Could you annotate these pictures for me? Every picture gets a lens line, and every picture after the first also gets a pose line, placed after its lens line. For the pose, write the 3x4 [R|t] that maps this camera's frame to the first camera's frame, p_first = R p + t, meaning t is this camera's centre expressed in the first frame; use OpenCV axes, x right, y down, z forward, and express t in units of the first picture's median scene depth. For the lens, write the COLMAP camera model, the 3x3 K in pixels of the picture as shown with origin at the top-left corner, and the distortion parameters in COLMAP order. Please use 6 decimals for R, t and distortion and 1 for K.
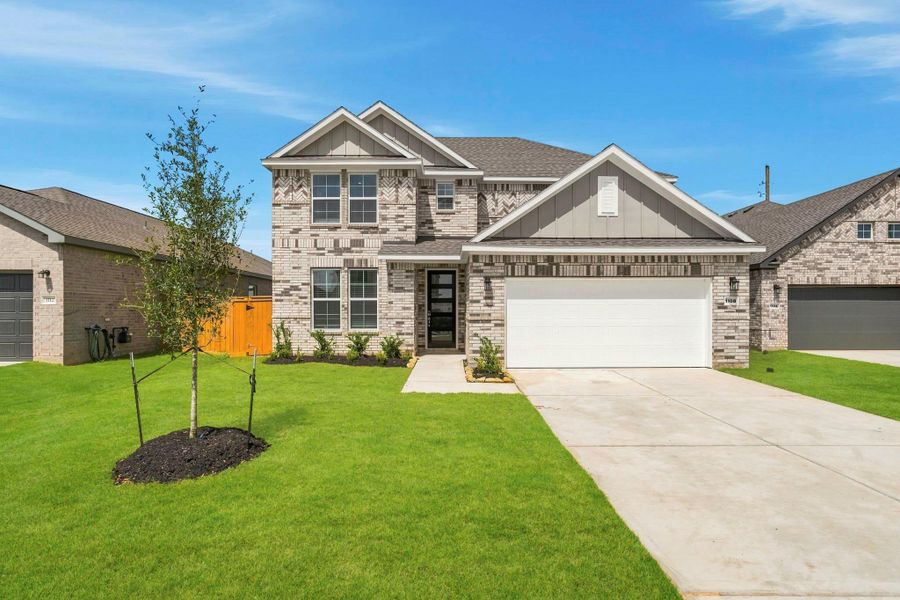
lens RADIAL K [[419.5, 0, 452.9], [0, 419.5, 301.9], [0, 0, 1]] dist [0.031173, -0.000326]
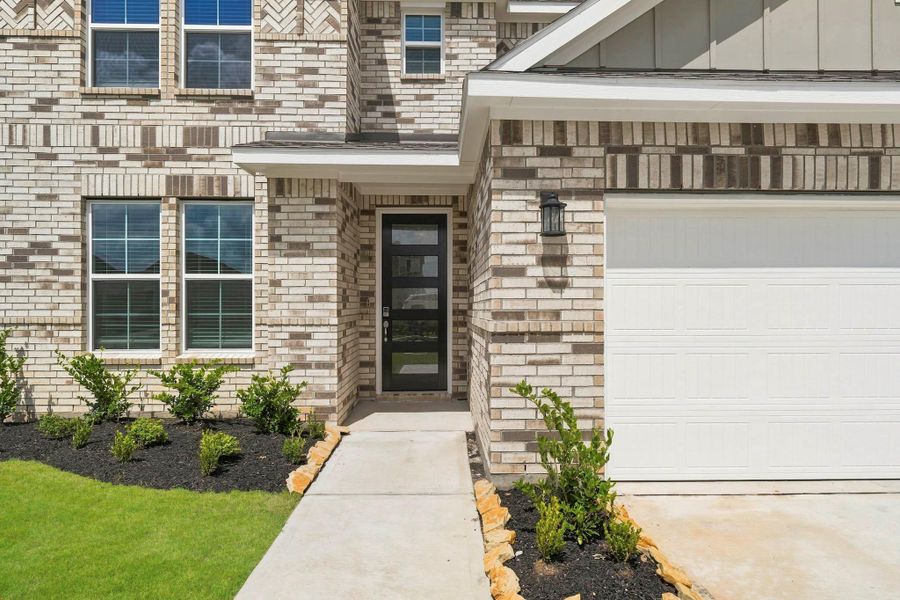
lens RADIAL K [[419.5, 0, 452.9], [0, 419.5, 301.9], [0, 0, 1]] dist [0.031173, -0.000326]
pose [[0.999766, 0.000759, 0.021631, 0.004042], [-0.000756, 1.000000, -0.000172, 0.017845], [-0.021631, 0.000156, 0.999766, 0.588330]]
